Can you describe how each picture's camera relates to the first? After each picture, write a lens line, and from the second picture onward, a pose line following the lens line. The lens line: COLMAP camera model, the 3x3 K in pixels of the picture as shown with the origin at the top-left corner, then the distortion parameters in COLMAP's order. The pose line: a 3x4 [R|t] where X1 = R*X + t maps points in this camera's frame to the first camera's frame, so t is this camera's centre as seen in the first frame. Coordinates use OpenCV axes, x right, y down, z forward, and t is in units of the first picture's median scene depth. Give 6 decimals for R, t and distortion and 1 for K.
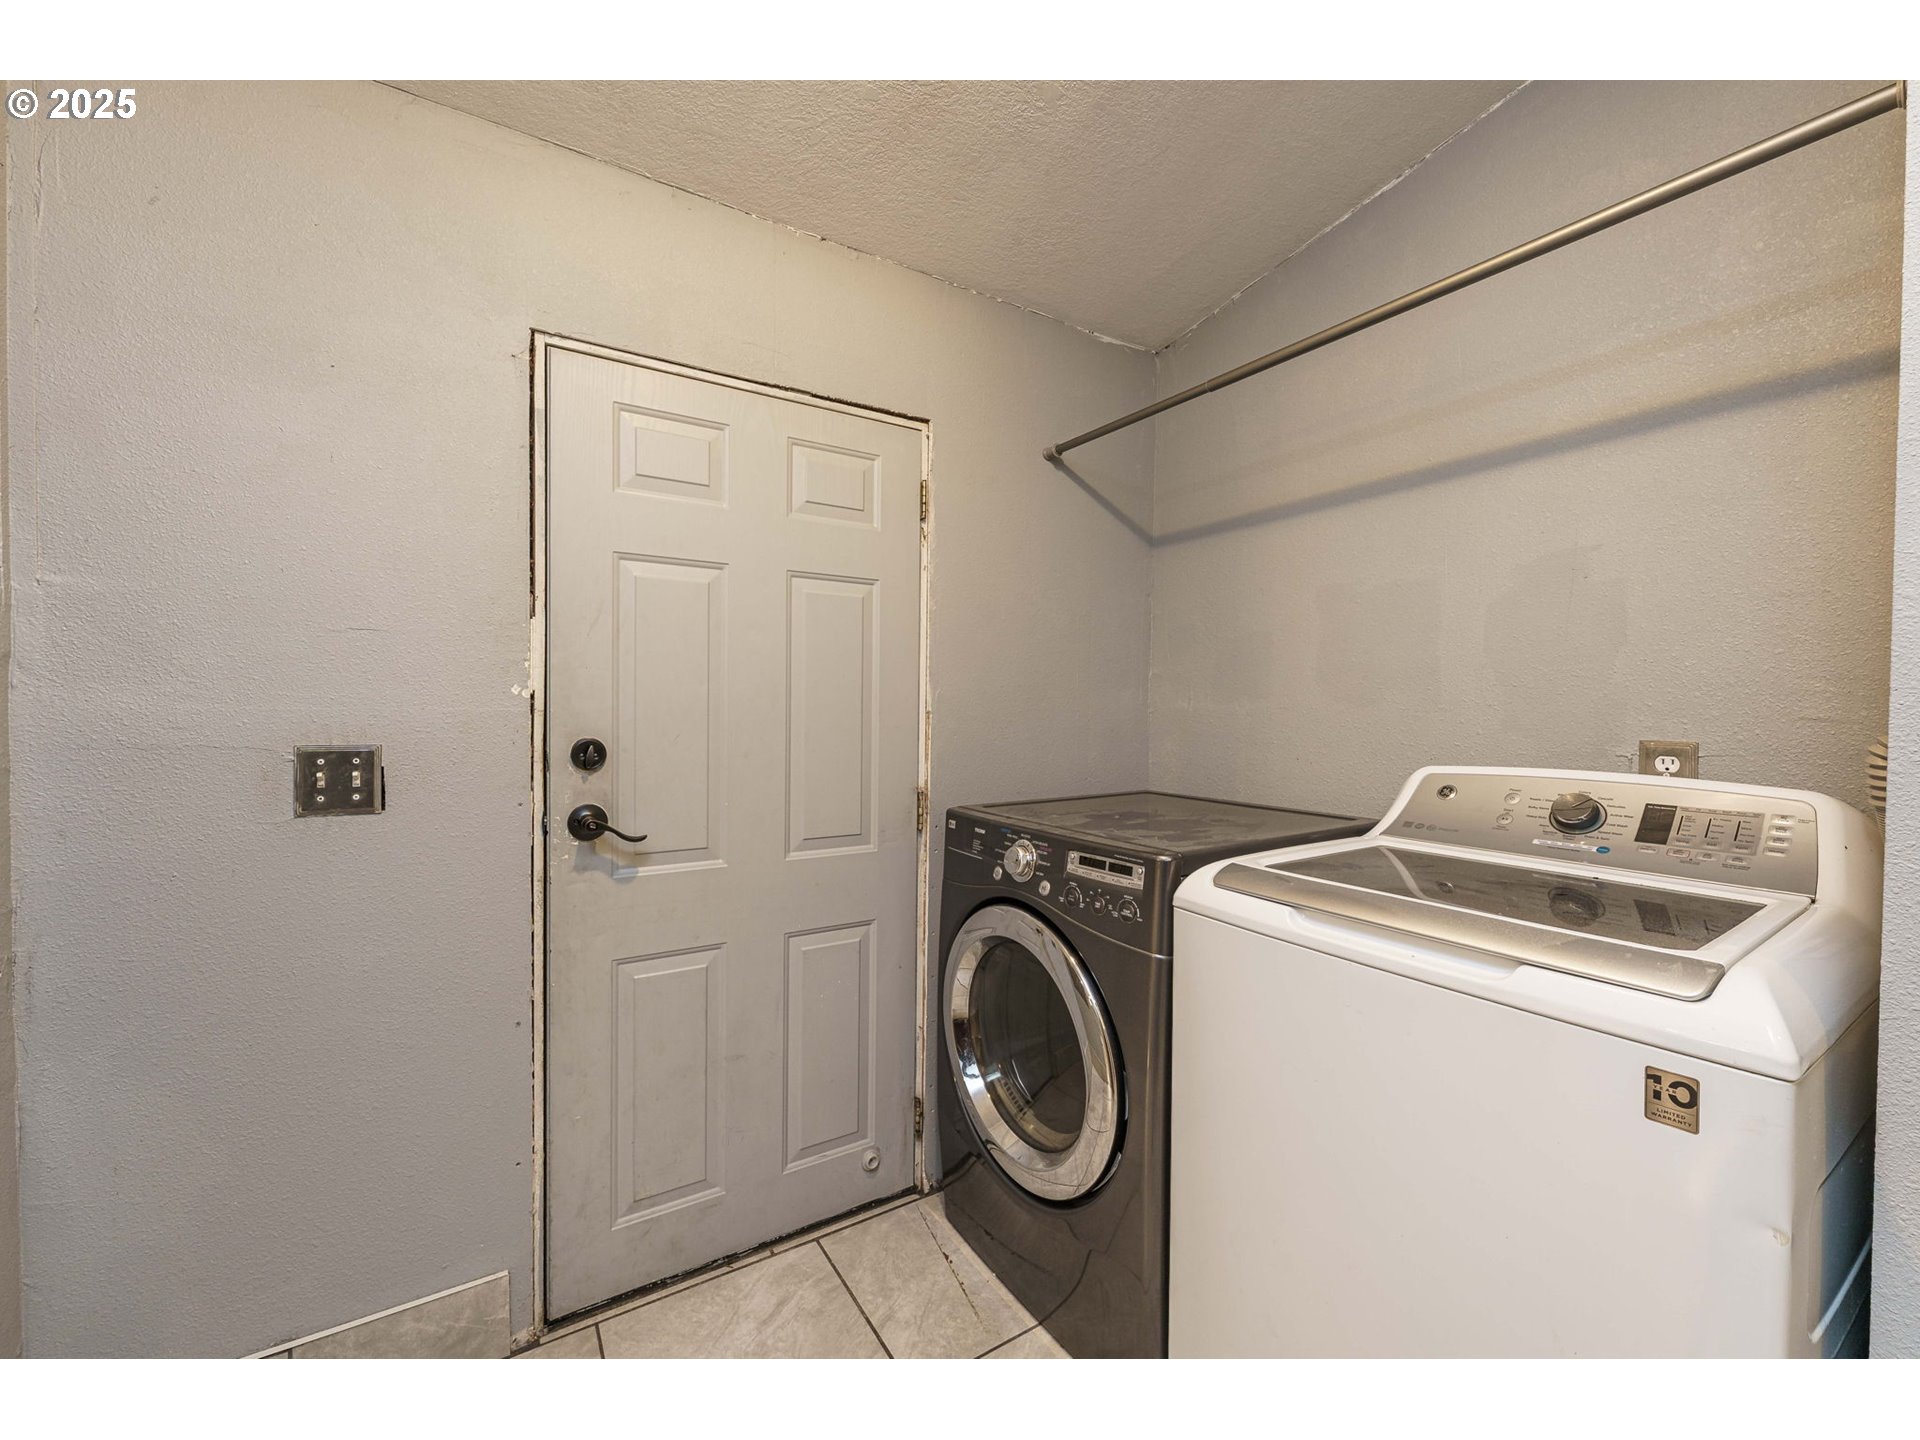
lens RADIAL K [[784.3, 0, 958.7], [0, 784.3, 713.1], [0, 0, 1]] dist [0.000146, -0.000141]
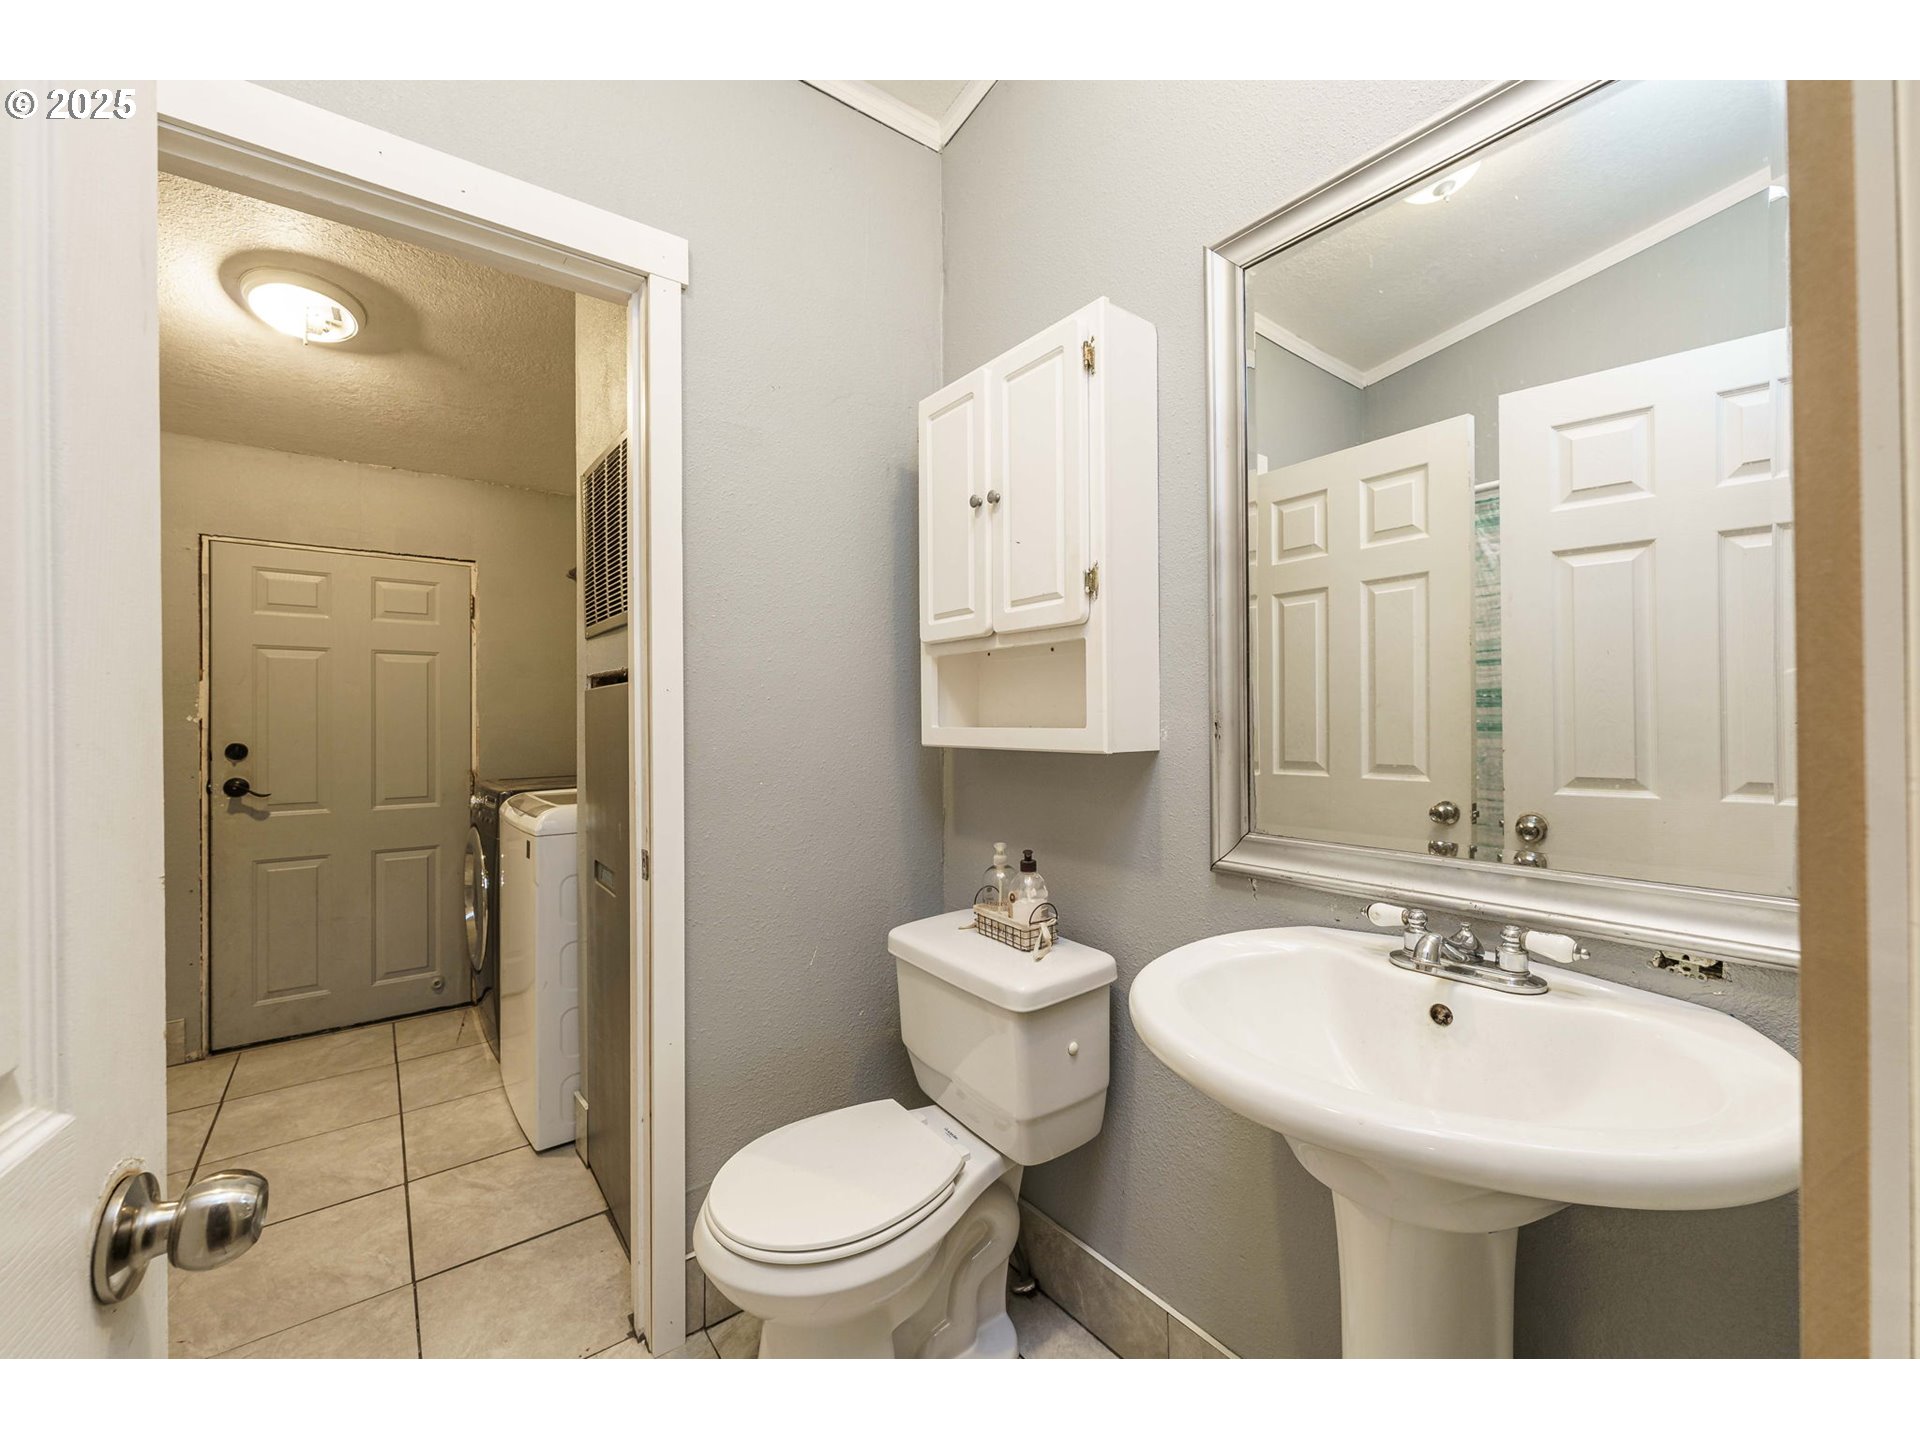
lens RADIAL K [[784.3, 0, 961.6], [0, 784.3, 714.7], [0, 0, 1]] dist [0.000146, -0.000141]
pose [[0.962443, -0.003648, 0.271461, 0.715023], [0.004686, 0.999984, -0.003175, -0.023731], [-0.271445, 0.004328, 0.962444, -1.329570]]
